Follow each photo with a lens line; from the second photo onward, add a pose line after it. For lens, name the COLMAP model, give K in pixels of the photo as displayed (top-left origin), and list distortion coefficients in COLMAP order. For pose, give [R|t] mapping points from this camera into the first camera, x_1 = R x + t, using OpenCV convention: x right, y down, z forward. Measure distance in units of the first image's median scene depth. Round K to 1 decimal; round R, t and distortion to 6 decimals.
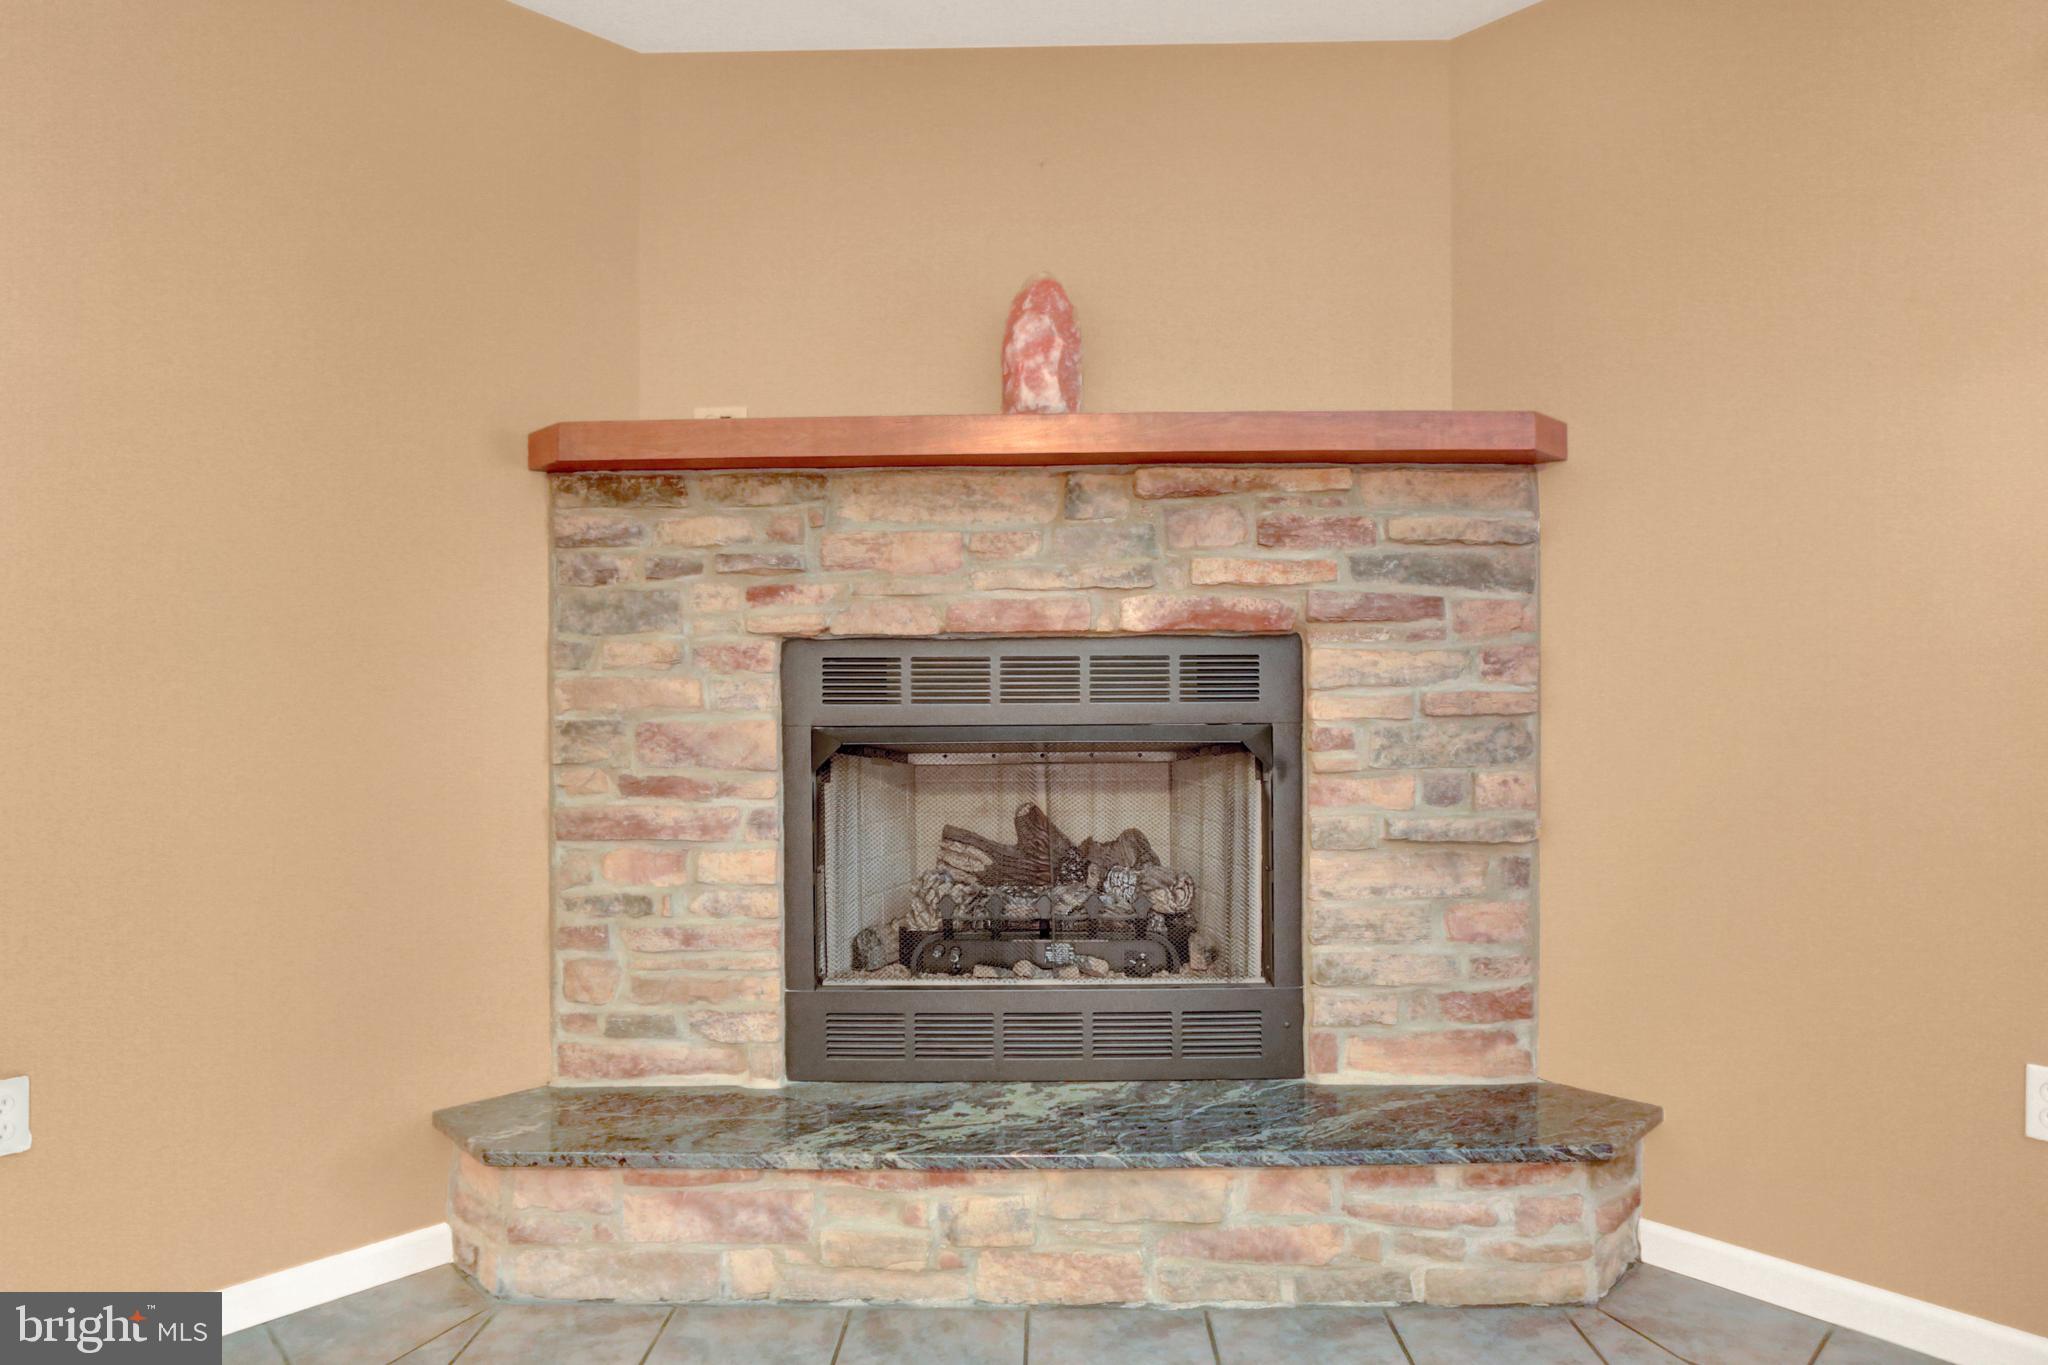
lens RADIAL K [[1216.8, 0, 1024.9], [0, 1216.8, 683.1], [0, 0, 1]] dist [-0.078310, 0.071124]
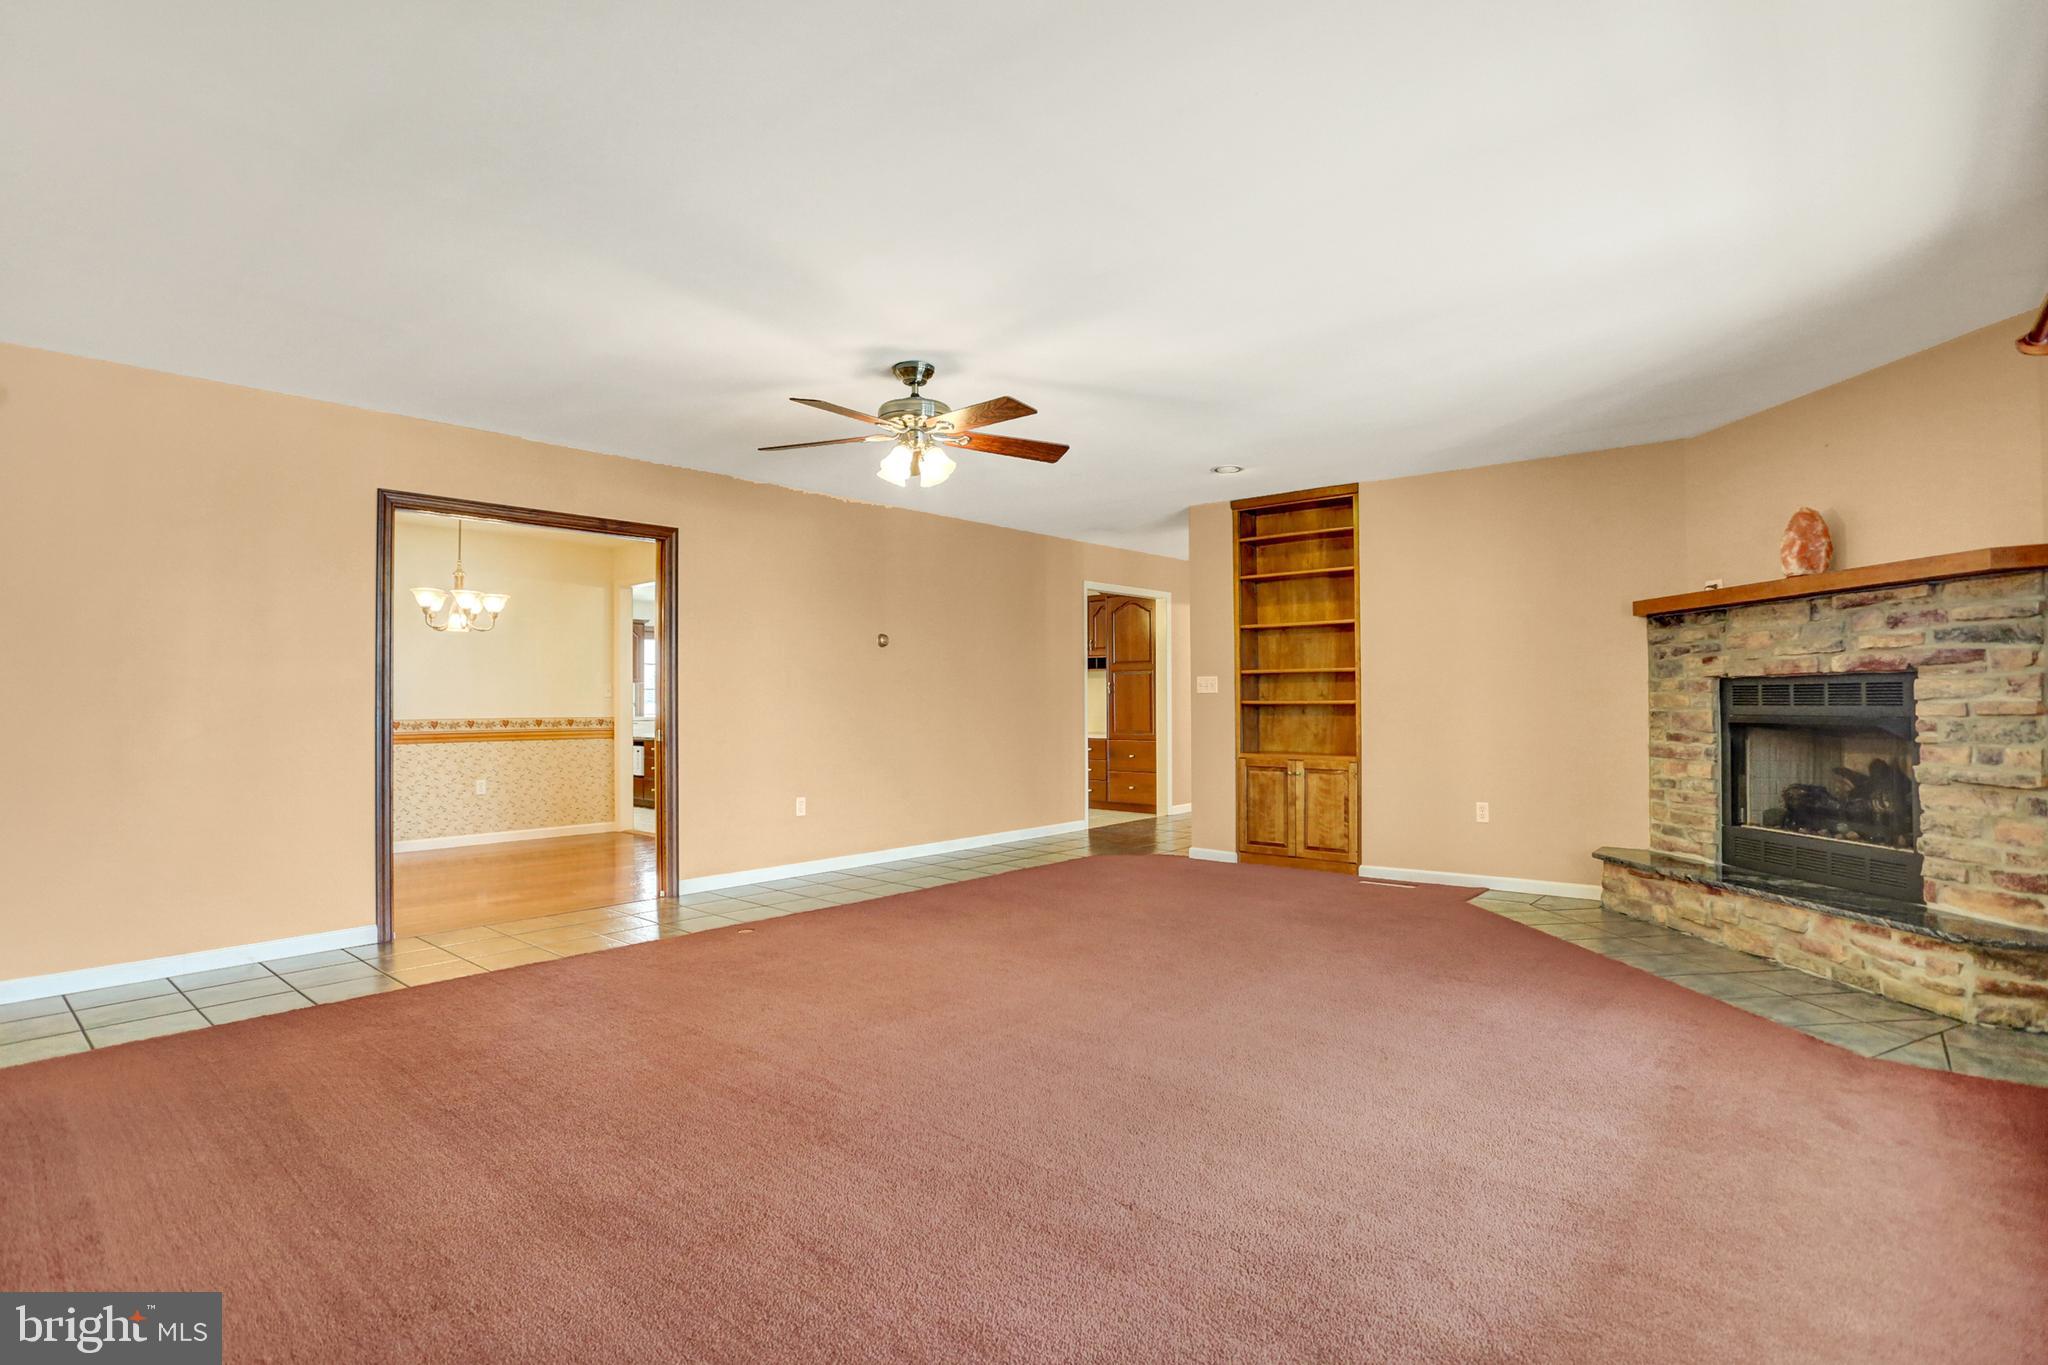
lens RADIAL K [[996.5, 0, 1022.4], [0, 996.5, 690.2], [0, 0, 1]] dist [-0.076760, 0.028677]
pose [[0.083646, -0.006828, -0.996472, 1.627806], [0.005924, 0.999962, -0.006354, -0.009124], [0.996478, -0.005372, 0.083683, -0.551783]]
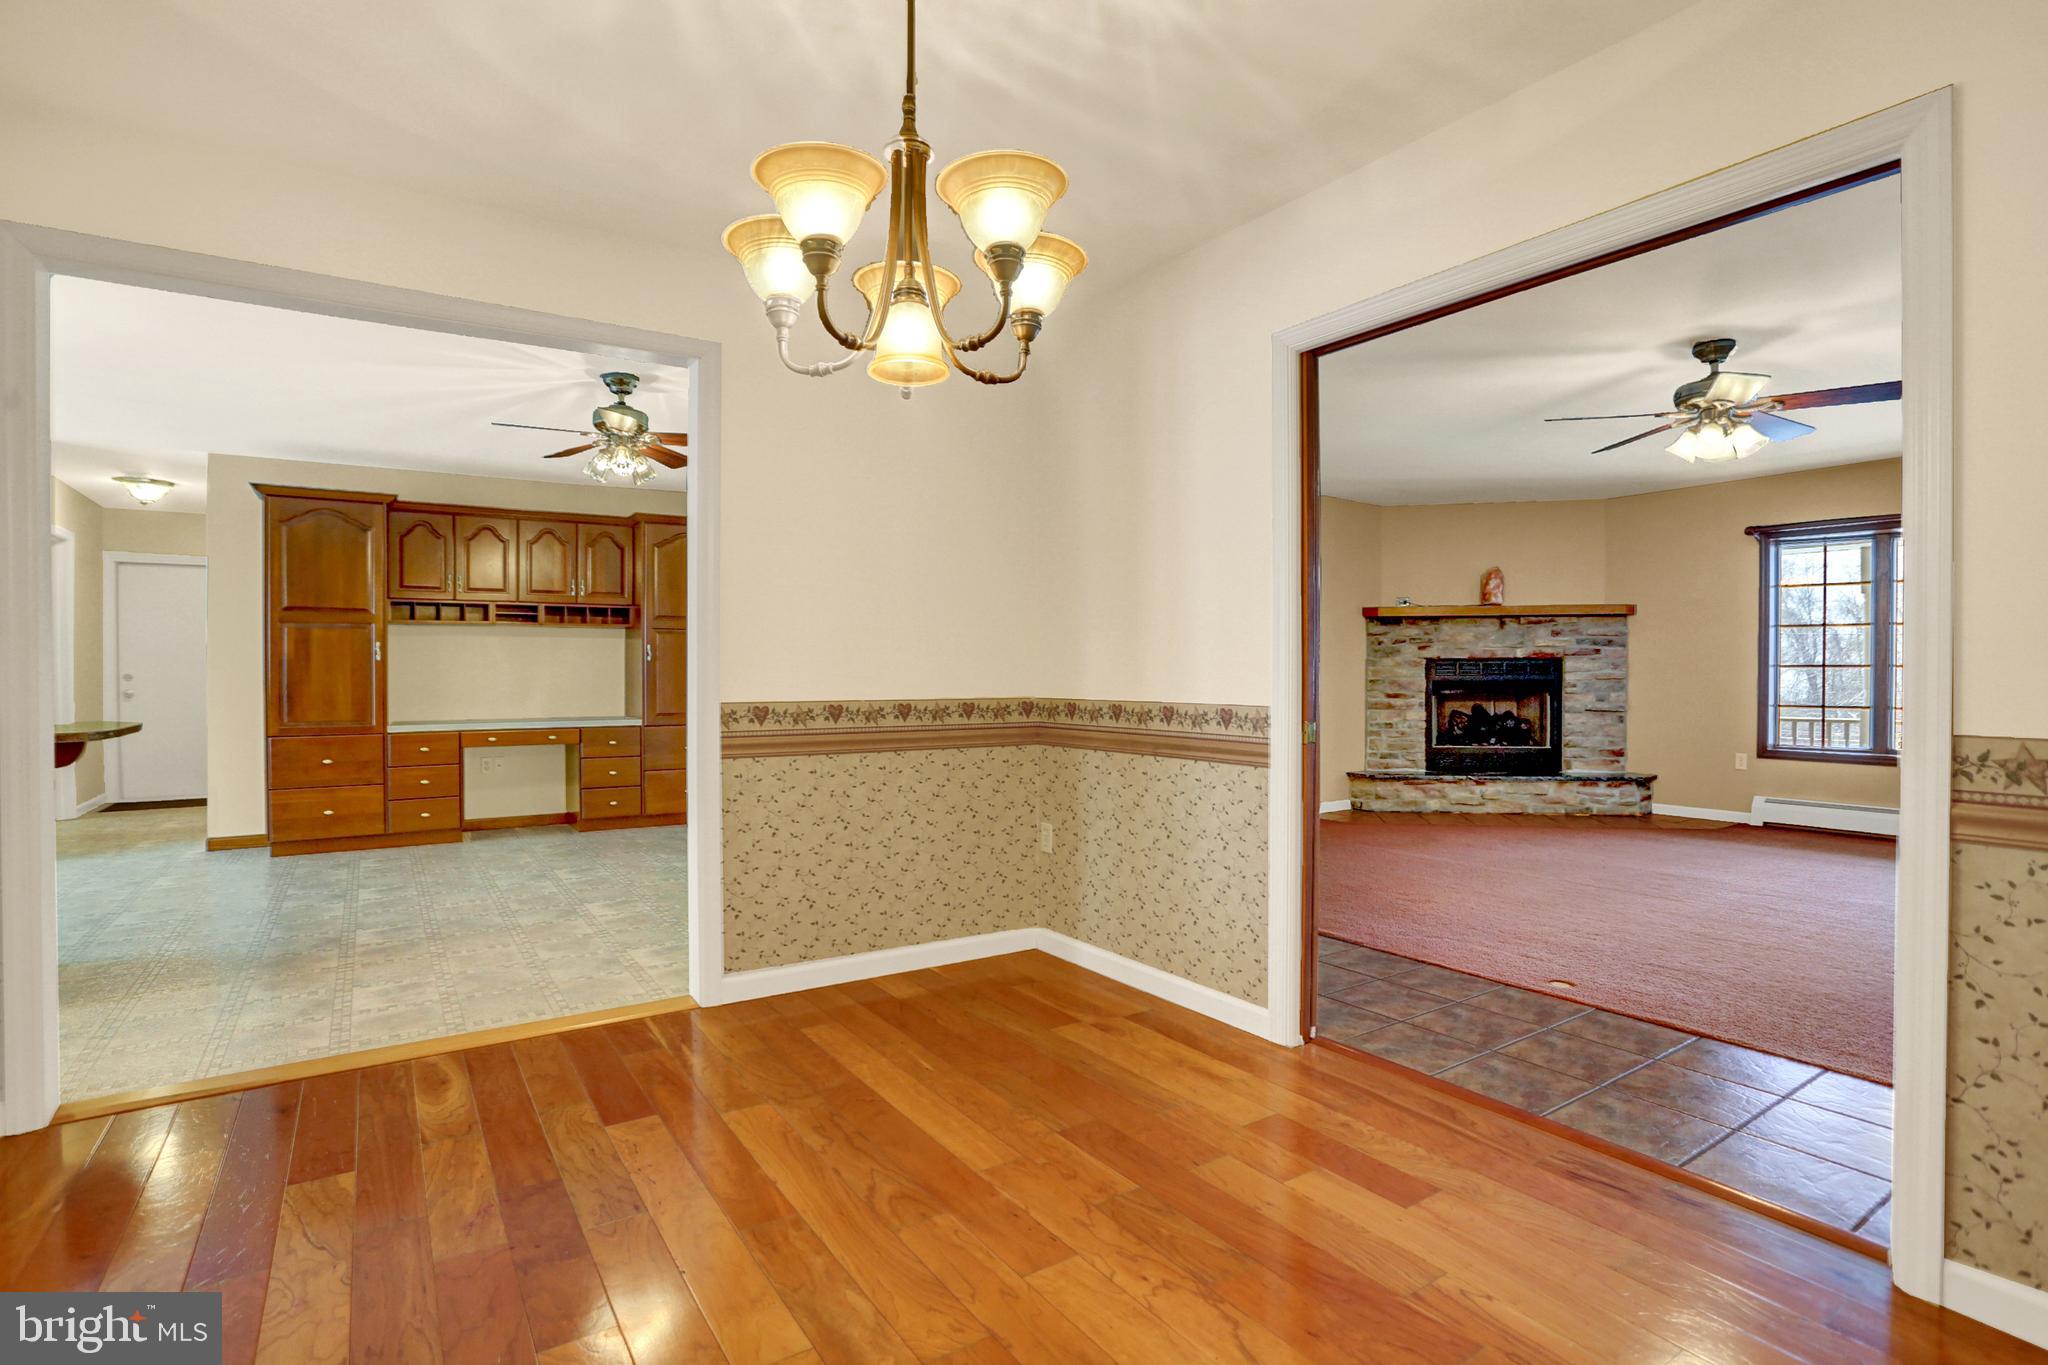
lens RADIAL K [[1007.4, 0, 1019.2], [0, 1007.4, 682.1], [0, 0, 1]] dist [-0.078601, 0.039704]
pose [[0.983686, 0.005497, -0.179811, -0.944355], [-0.003422, 0.999924, 0.011850, 0.005334], [0.179863, -0.011042, 0.983630, -2.506410]]
